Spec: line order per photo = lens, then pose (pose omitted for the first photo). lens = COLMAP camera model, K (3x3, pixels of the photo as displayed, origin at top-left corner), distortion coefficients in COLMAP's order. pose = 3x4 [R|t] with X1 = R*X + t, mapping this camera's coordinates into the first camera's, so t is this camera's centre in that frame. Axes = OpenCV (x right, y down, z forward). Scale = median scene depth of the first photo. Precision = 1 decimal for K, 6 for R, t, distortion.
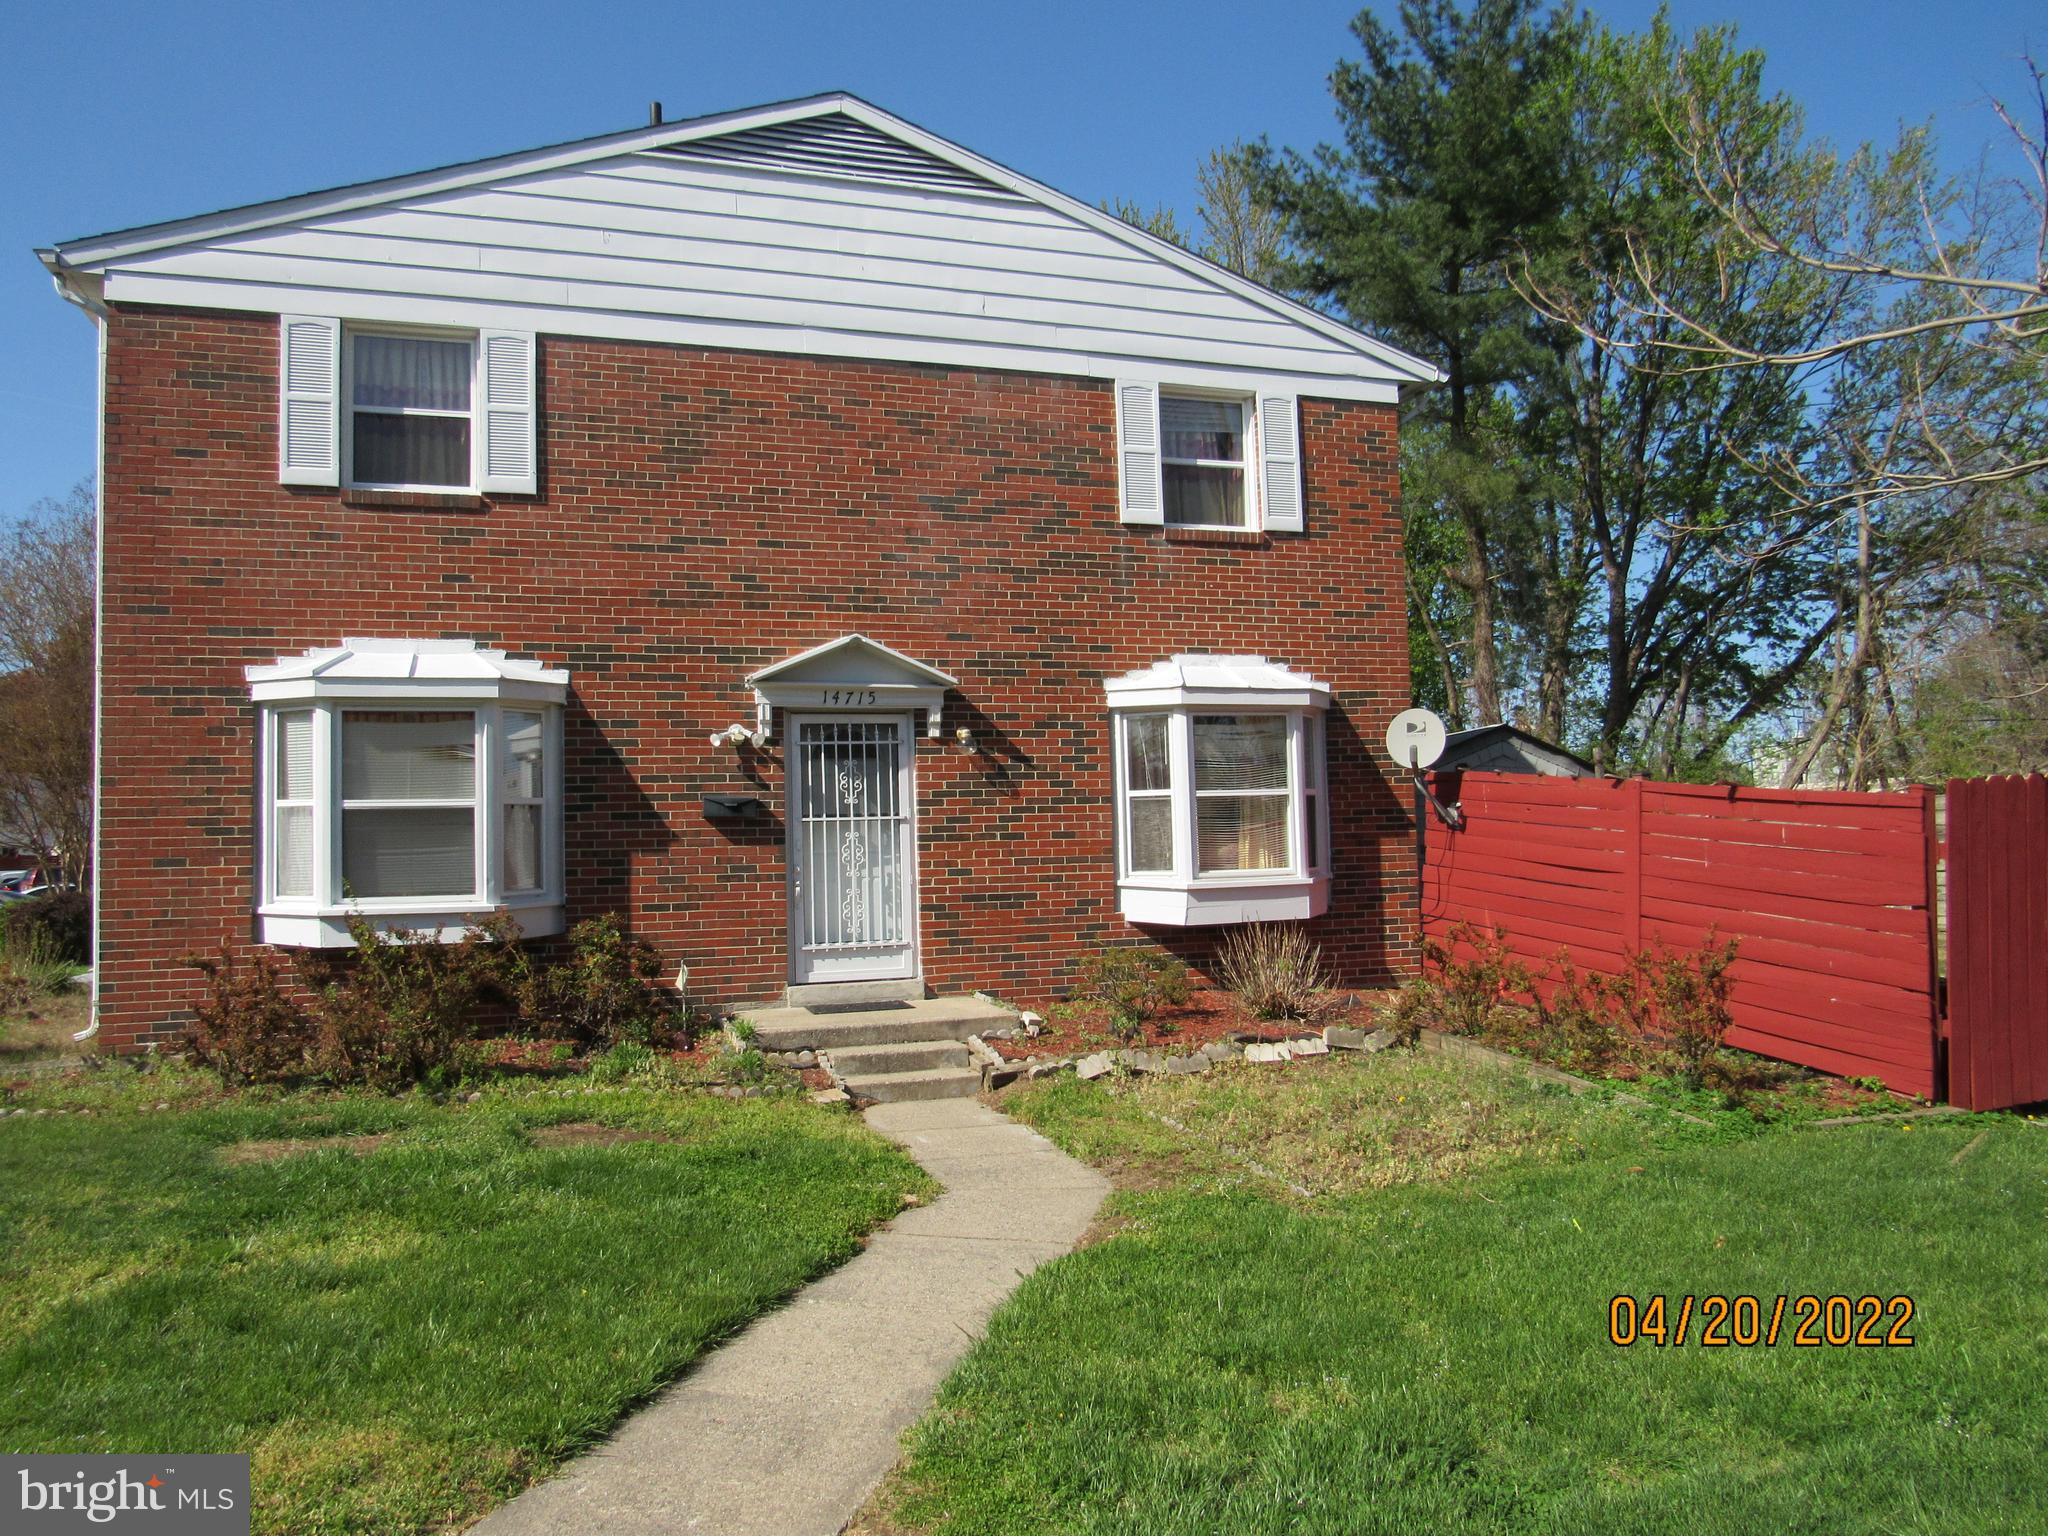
lens RADIAL K [[1491.2, 0, 1033.1], [0, 1491.2, 773.4], [0, 0, 1]] dist [-0.016654, 0.001587]
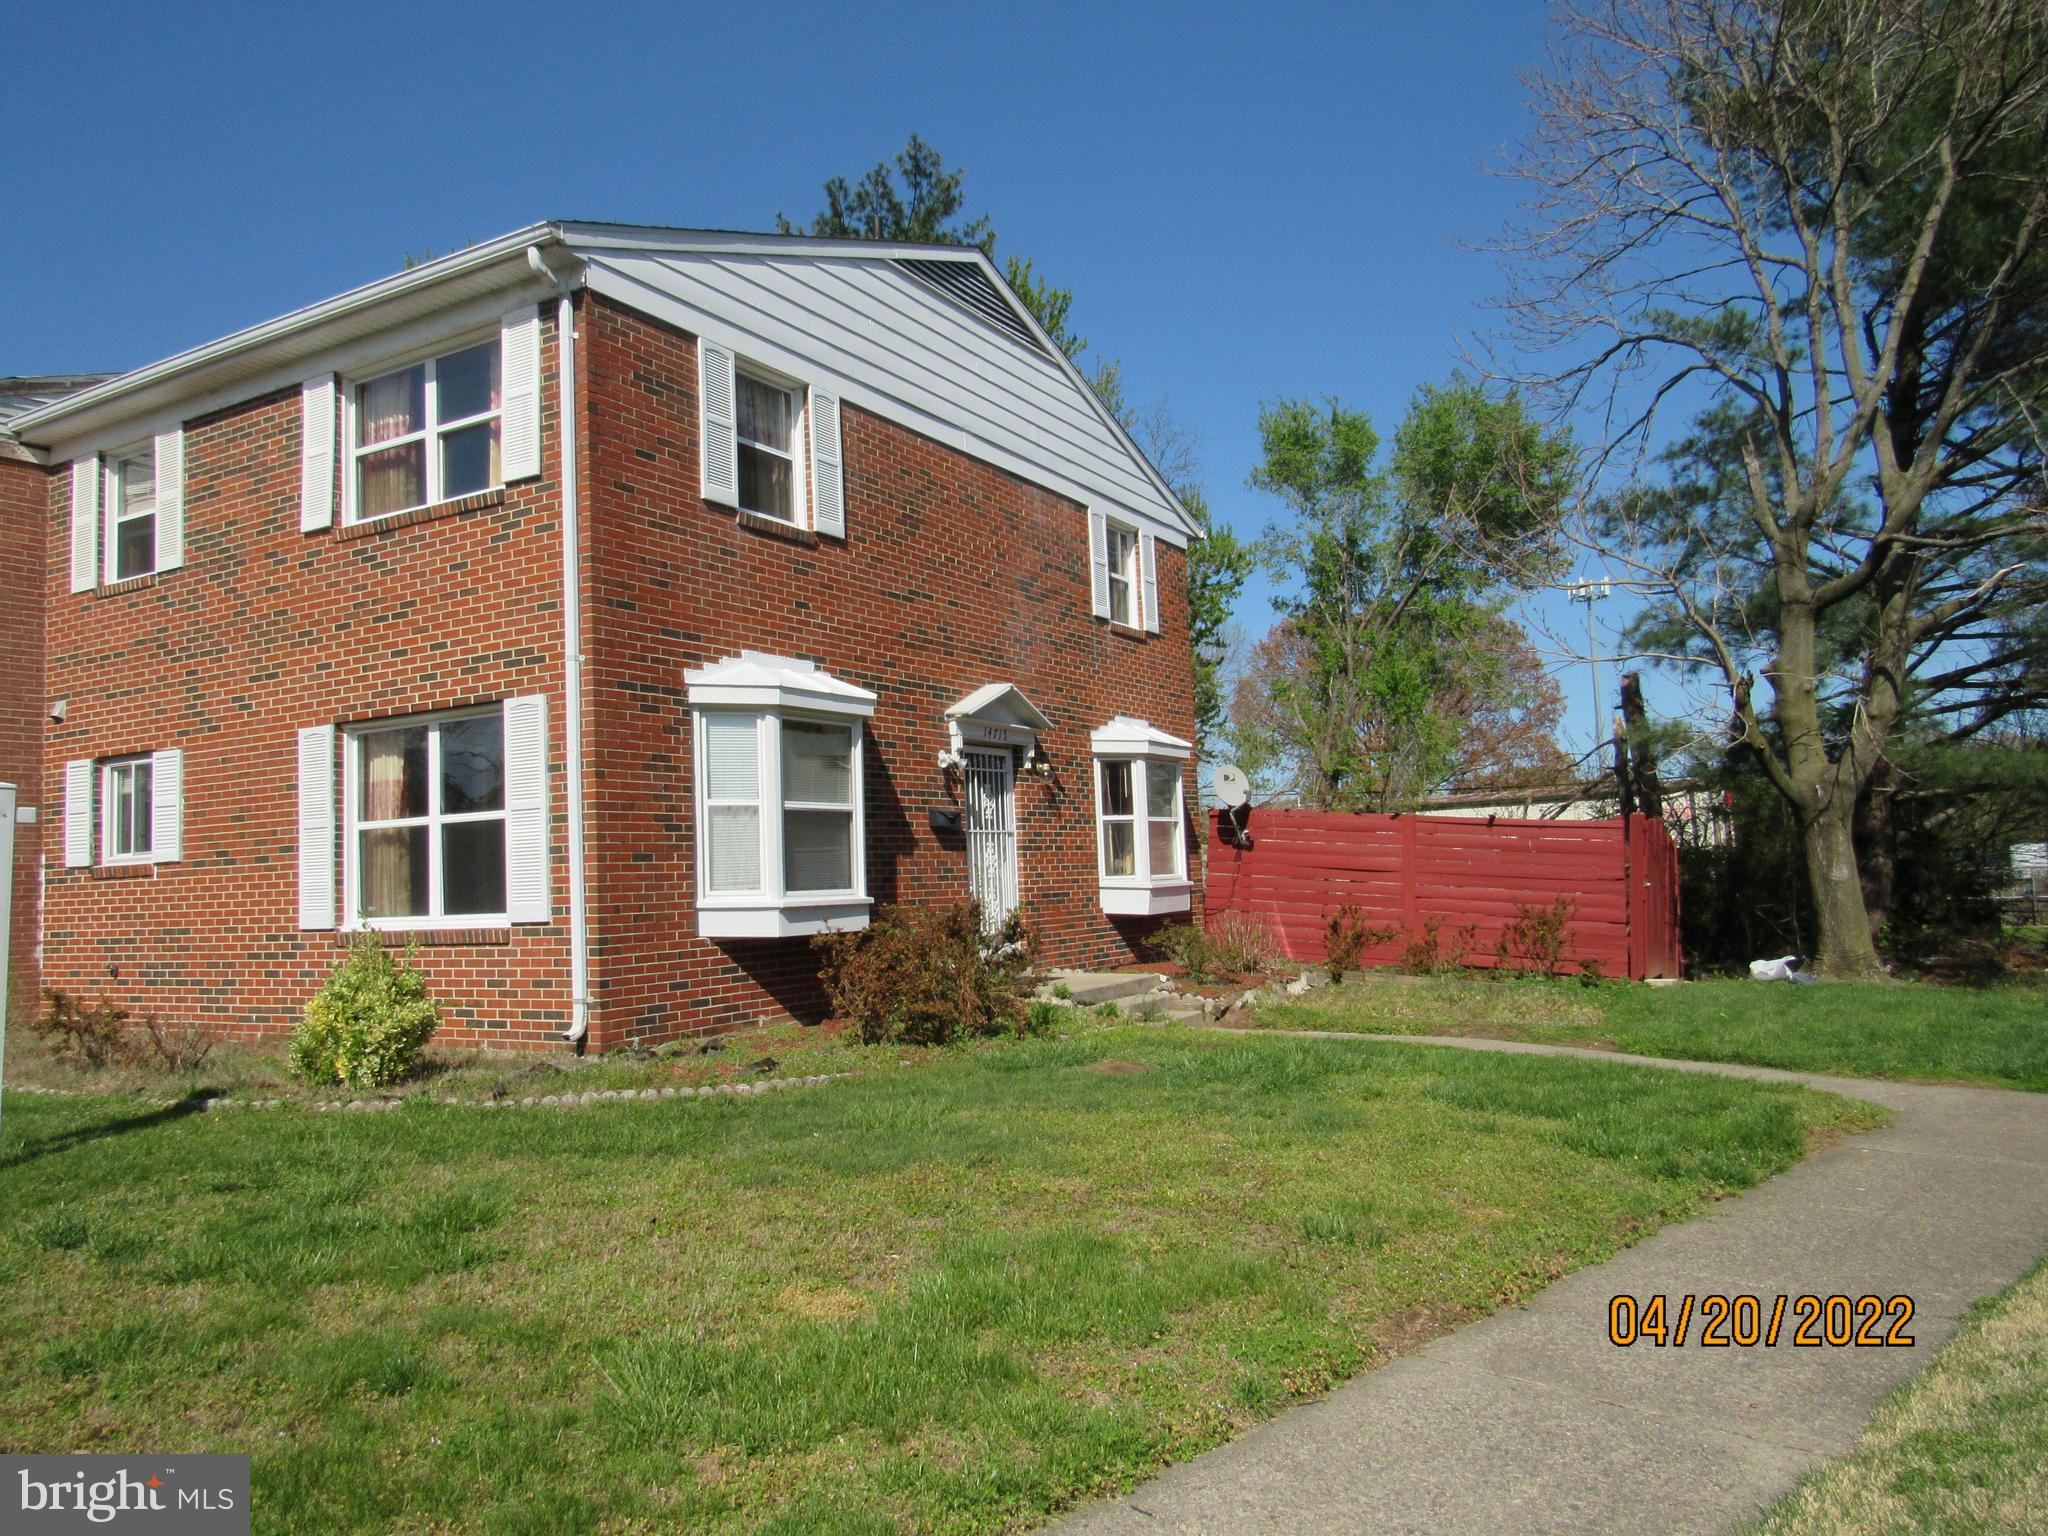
lens RADIAL K [[1480.1, 0, 1028.1], [0, 1480.1, 775.8], [0, 0, 1]] dist [-0.008058, 0.010649]
pose [[0.737123, 0.043384, 0.674364, -0.951484], [-0.016107, 0.998781, -0.046649, 0.042128], [-0.675566, 0.023524, 0.736924, 0.073436]]
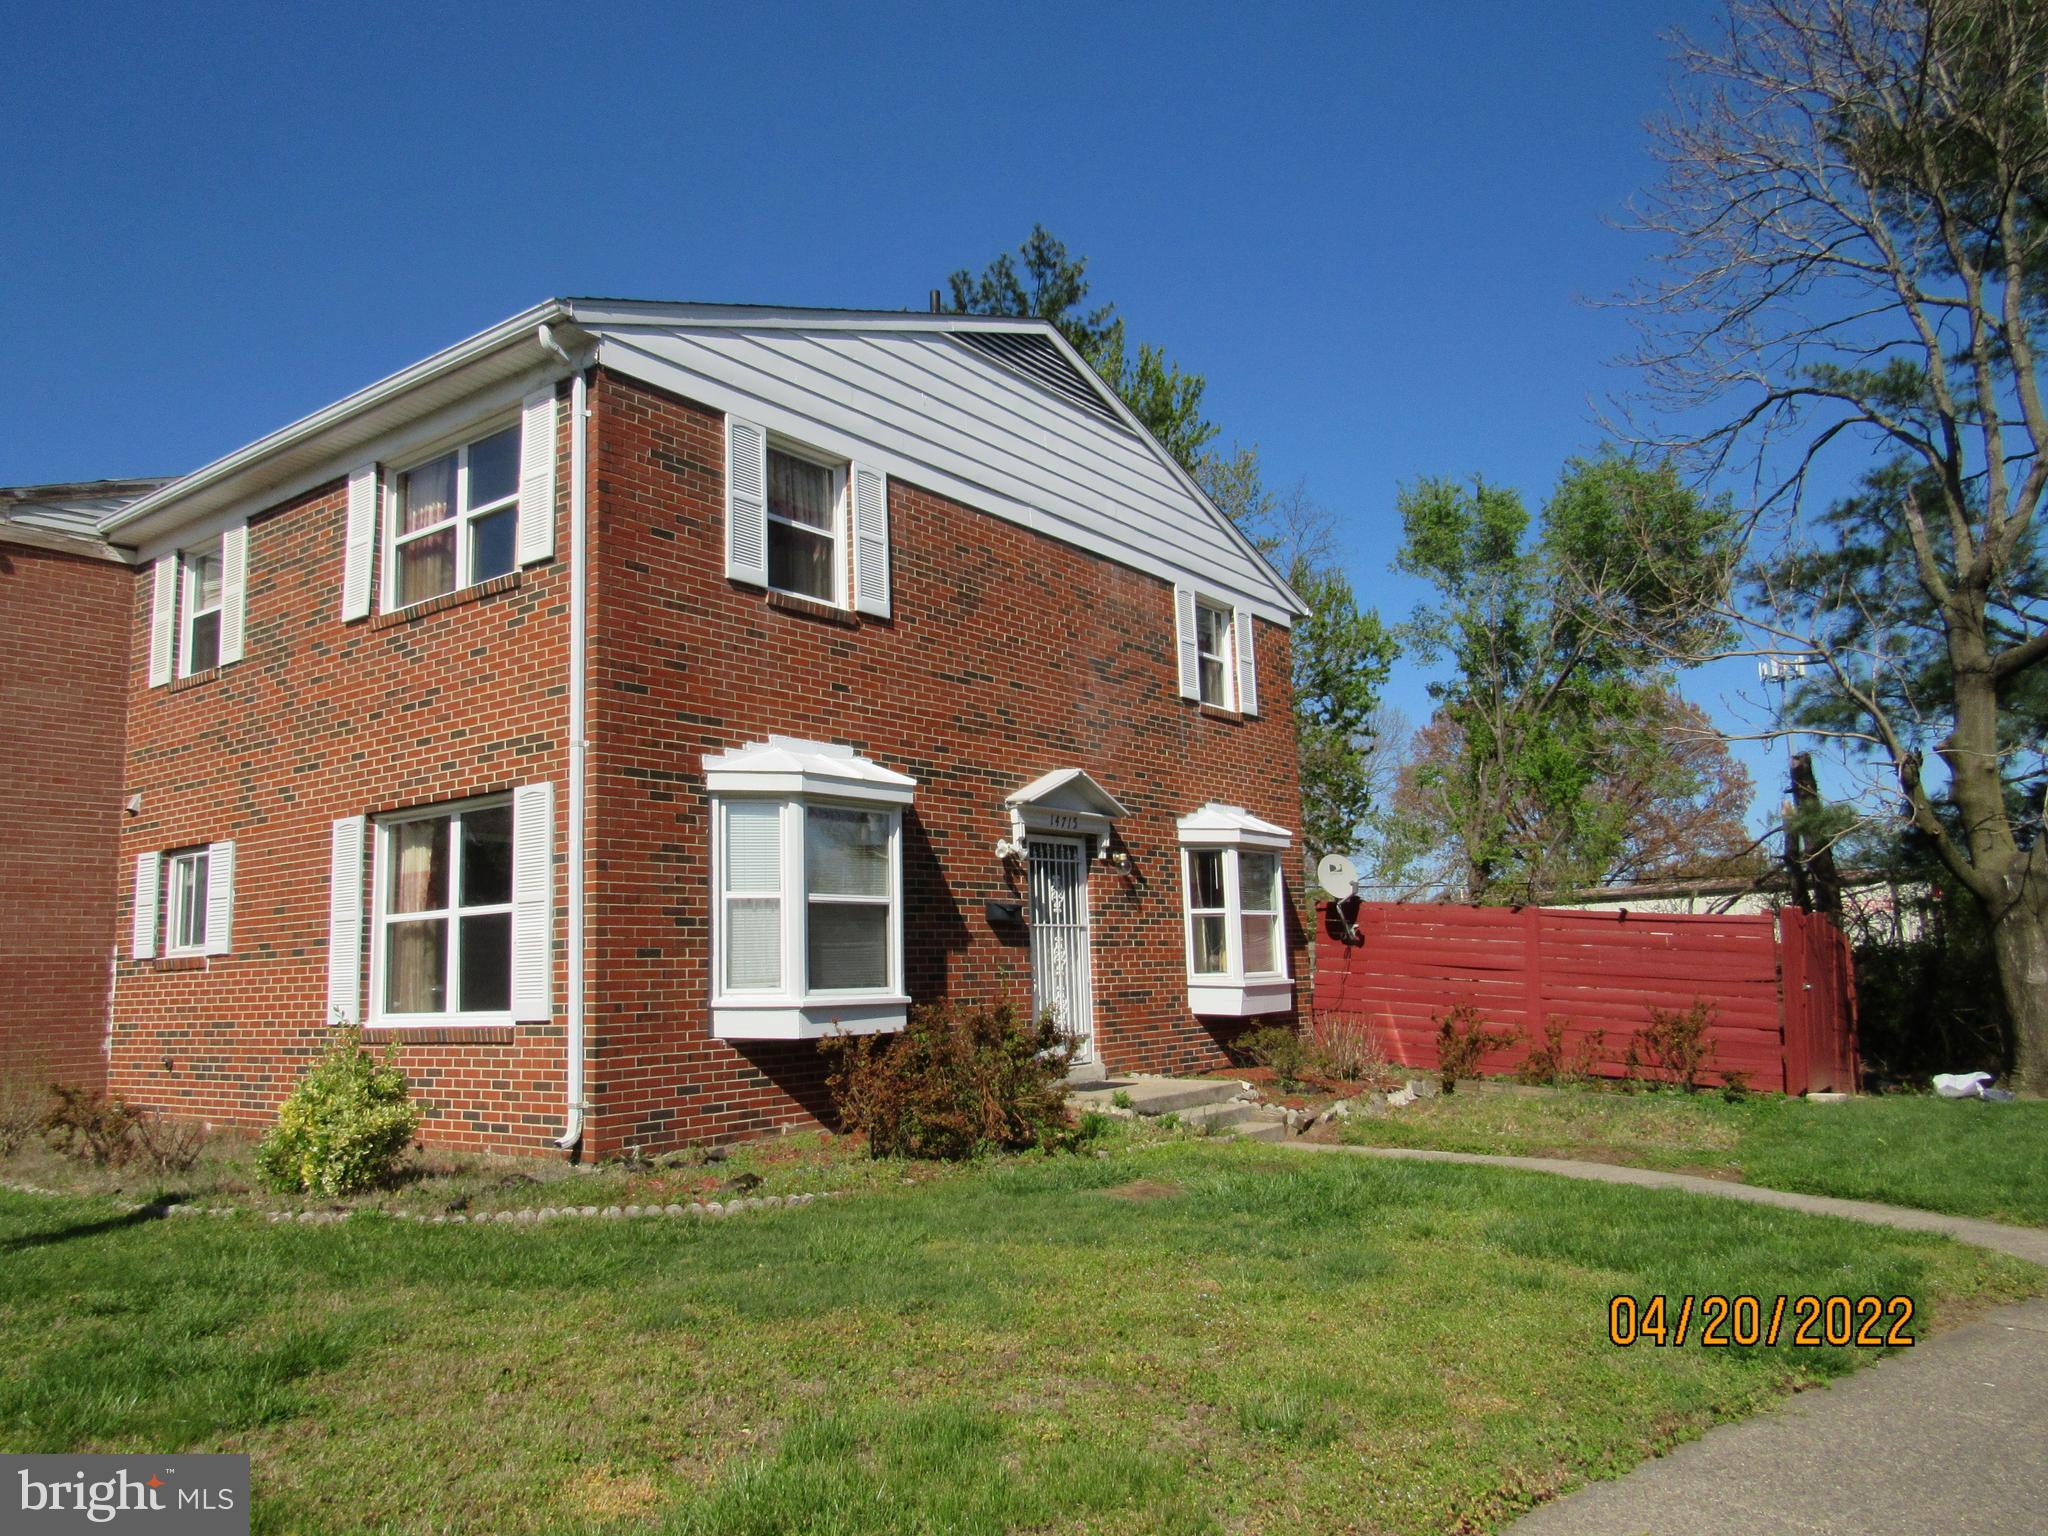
lens RADIAL K [[1480.1, 0, 1028.1], [0, 1480.1, 775.8], [0, 0, 1]] dist [-0.008058, 0.010649]
pose [[0.810177, 0.078036, 0.580967, -0.842167], [-0.019594, 0.994151, -0.106211, 0.038288], [-0.585857, 0.074667, 0.806967, 0.072887]]
